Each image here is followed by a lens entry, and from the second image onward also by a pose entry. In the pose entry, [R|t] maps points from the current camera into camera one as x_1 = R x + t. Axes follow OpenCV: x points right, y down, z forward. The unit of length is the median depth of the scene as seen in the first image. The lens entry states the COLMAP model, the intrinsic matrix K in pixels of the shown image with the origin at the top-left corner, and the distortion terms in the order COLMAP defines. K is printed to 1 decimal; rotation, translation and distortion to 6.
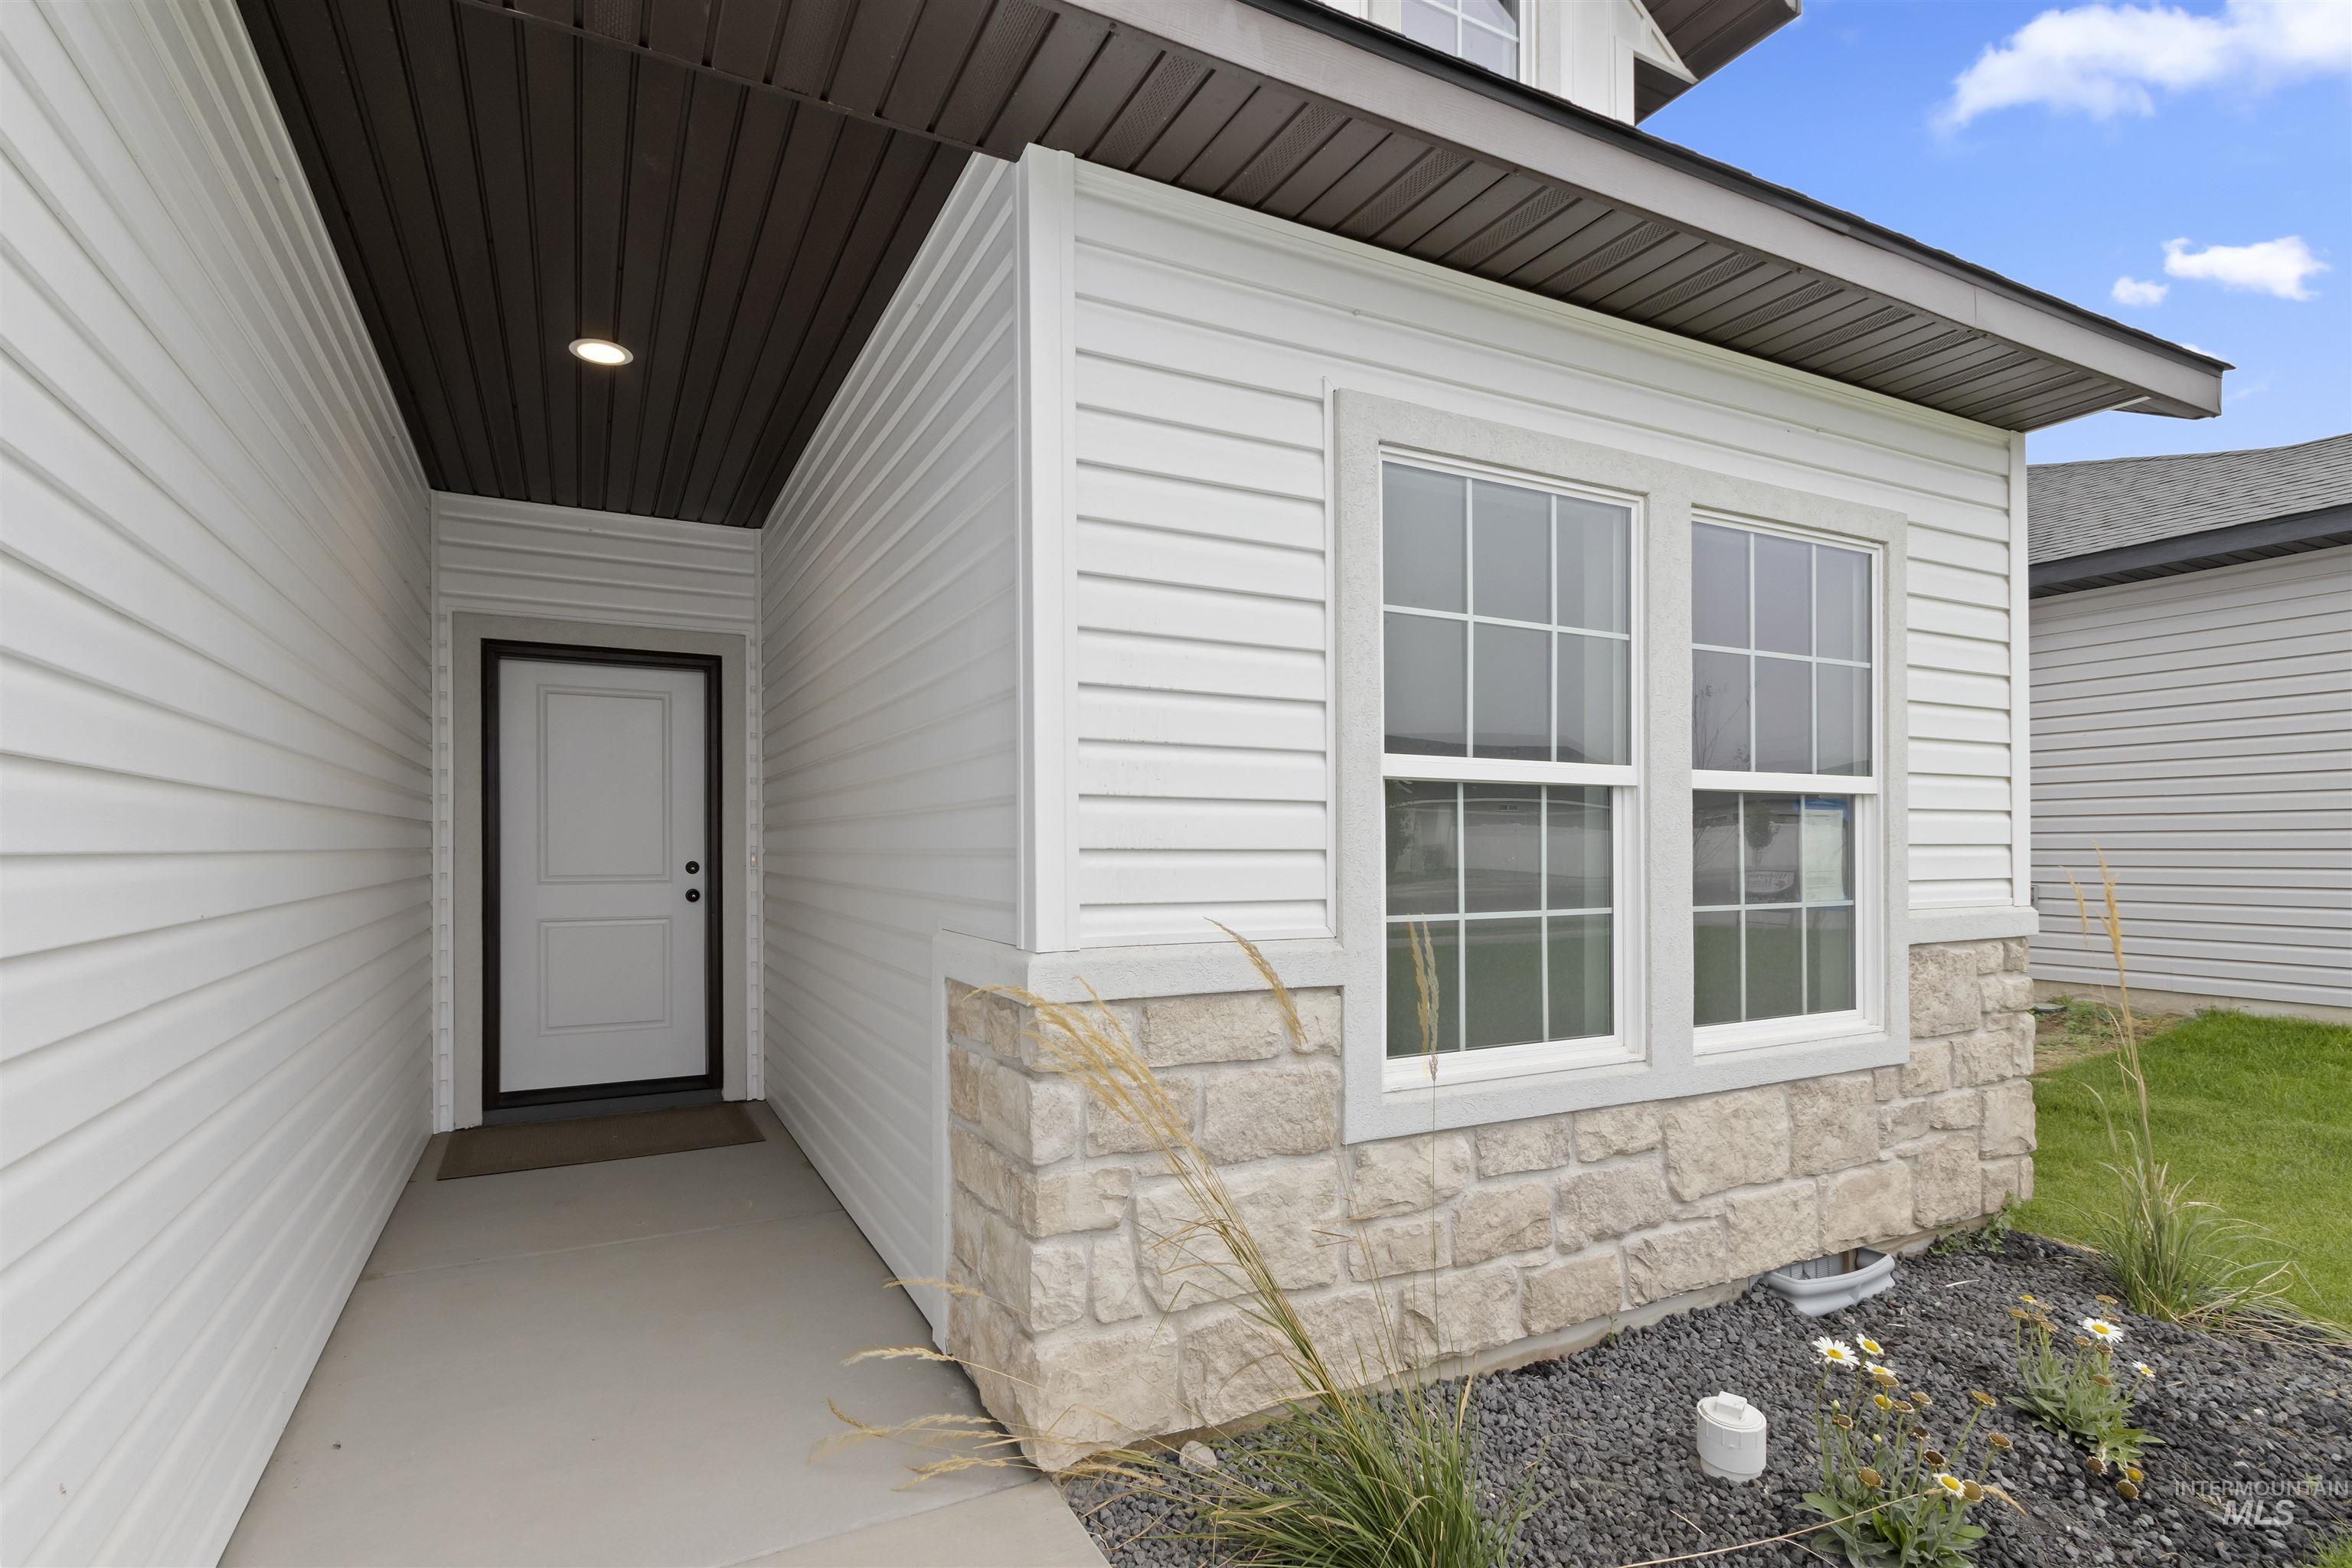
lens RADIAL K [[1120.2, 0, 1116.0], [0, 1120.2, 854.4], [0, 0, 1]] dist [0.004873, 0.000362]
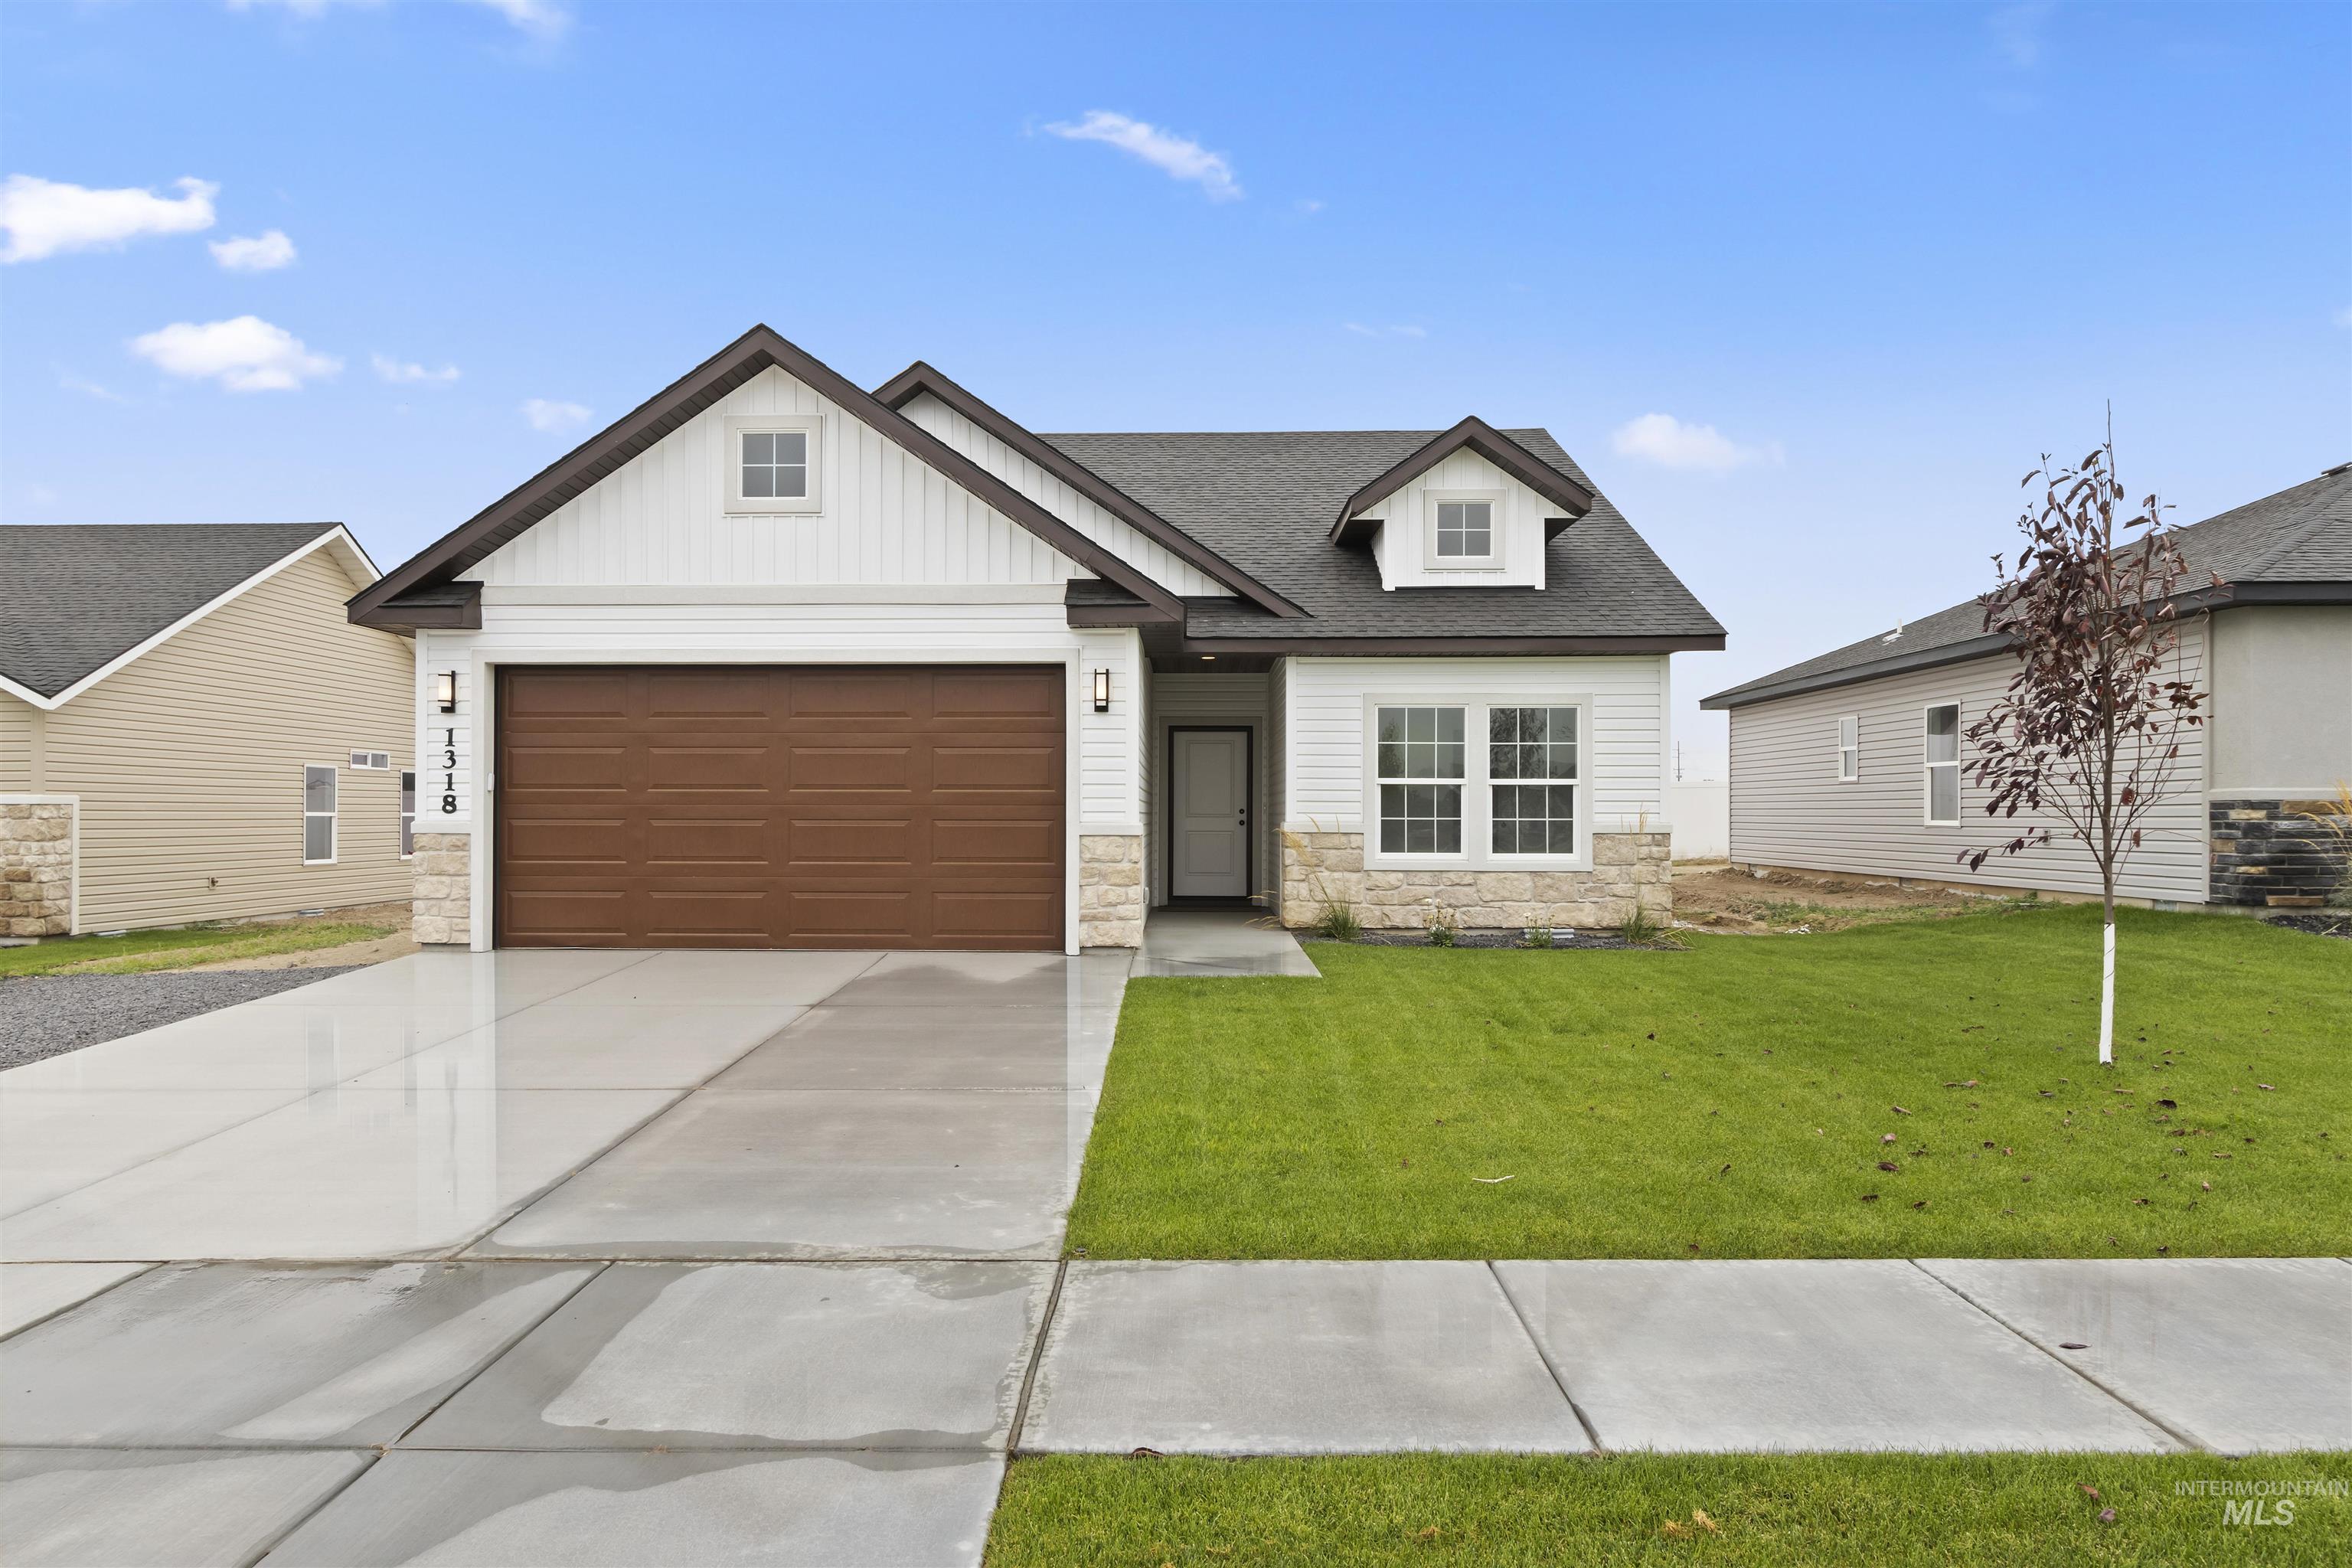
lens RADIAL K [[1682.3, 0, 1176.0], [0, 1682.3, 784.0], [0, 0, 1]] dist [-0.030578, -0.000607]
pose [[0.897868, -0.005804, -0.440226, 1.911340], [-0.005615, 0.999681, -0.024632, 0.073955], [0.440229, 0.024588, 0.897549, -4.066731]]
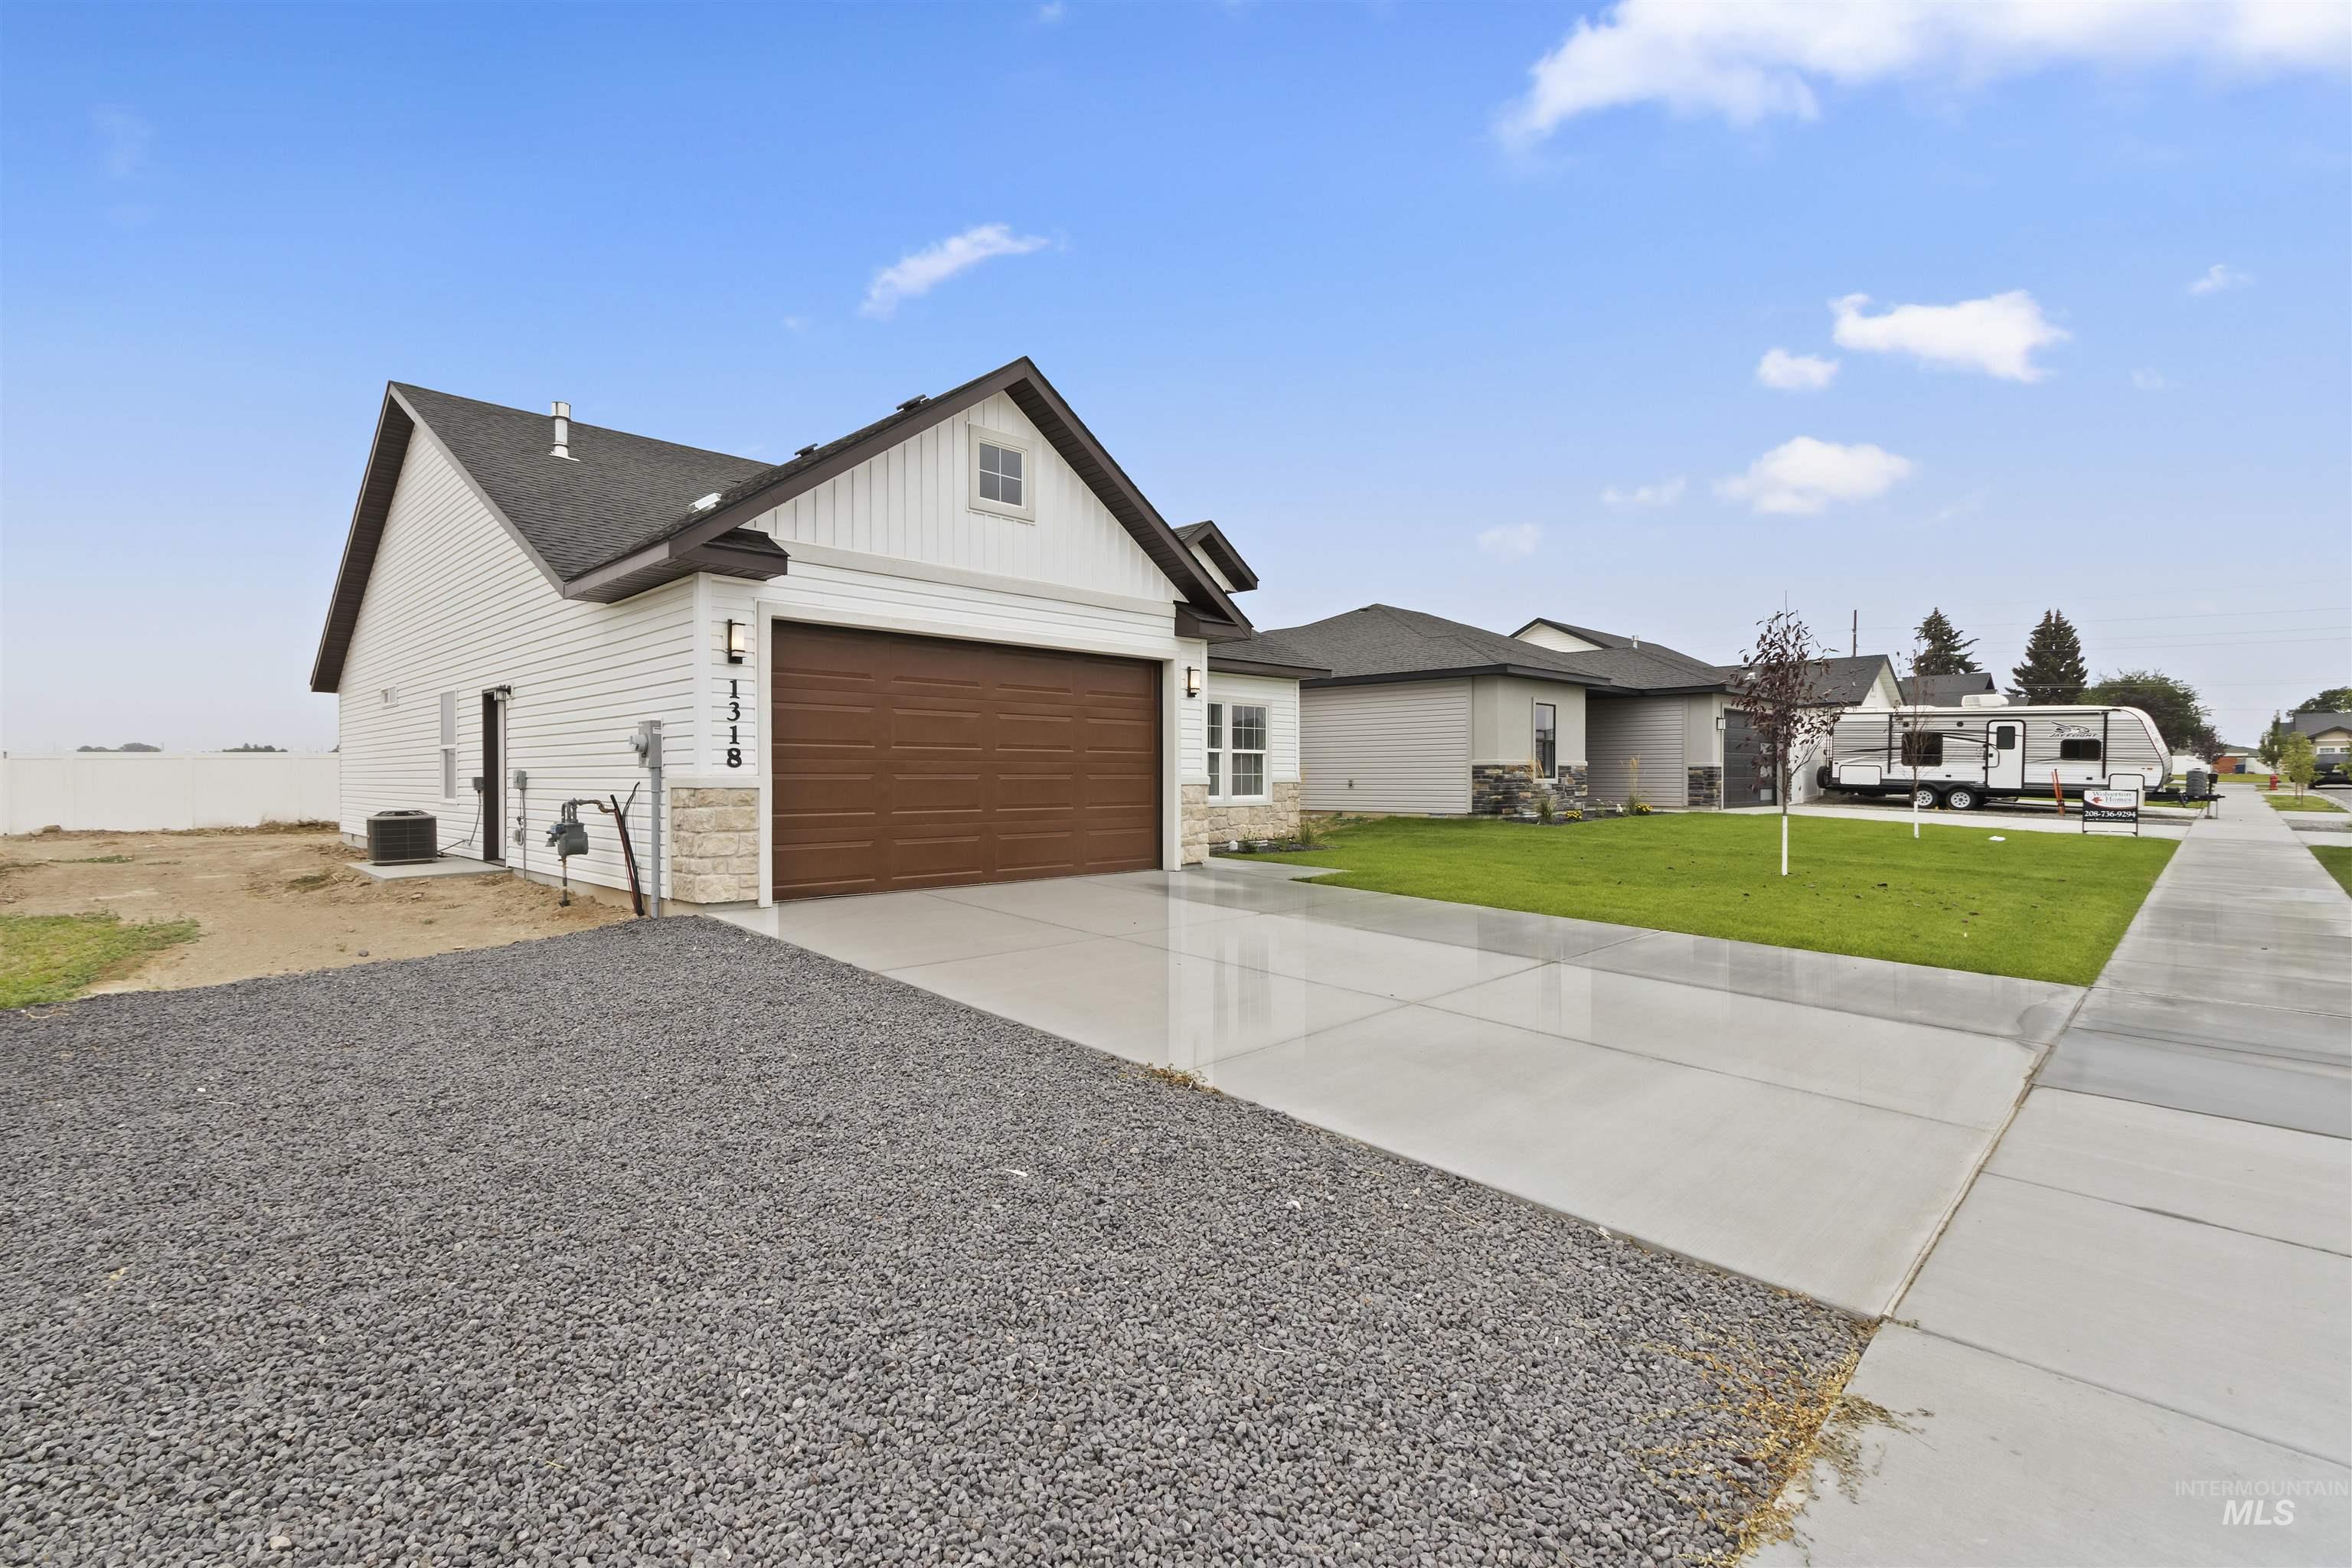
lens RADIAL K [[1076.2, 0, 1176.0], [0, 1076.2, 784.0], [0, 0, 1]] dist [0.001779, 0.000176]
pose [[0.936181, -0.004454, 0.351490, -1.633193], [0.005621, 0.999982, -0.002299, 0.108320], [-0.351473, 0.004128, 0.936189, -3.921828]]
